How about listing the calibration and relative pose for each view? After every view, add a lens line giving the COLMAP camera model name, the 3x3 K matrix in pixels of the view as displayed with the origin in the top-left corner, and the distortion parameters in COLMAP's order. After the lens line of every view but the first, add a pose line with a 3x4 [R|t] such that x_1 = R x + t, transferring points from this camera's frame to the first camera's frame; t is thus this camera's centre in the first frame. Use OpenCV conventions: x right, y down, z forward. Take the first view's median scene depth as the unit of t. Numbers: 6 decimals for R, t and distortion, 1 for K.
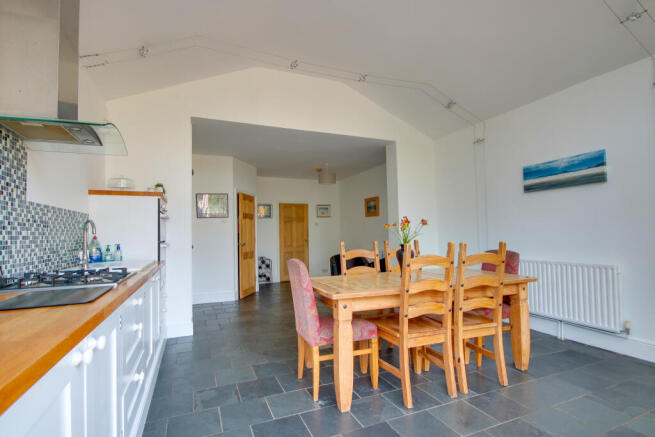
lens RADIAL K [[328.7, 0, 327.5], [0, 328.7, 220.8], [0, 0, 1]] dist [-0.000546, -0.000097]
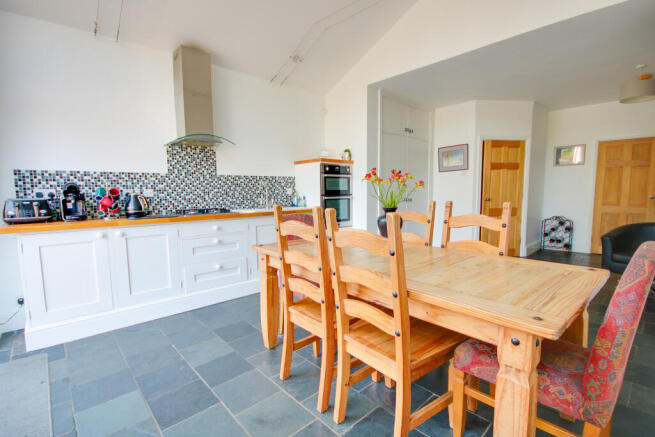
lens RADIAL K [[308.7, 0, 326.5], [0, 308.7, 220.9], [0, 0, 1]] dist [0.002215, 0.000488]
pose [[0.339073, 0.100444, -0.935383, 0.374483], [0.046540, 0.991275, 0.123317, 0.006563], [0.939608, -0.085346, 0.331440, 0.305788]]
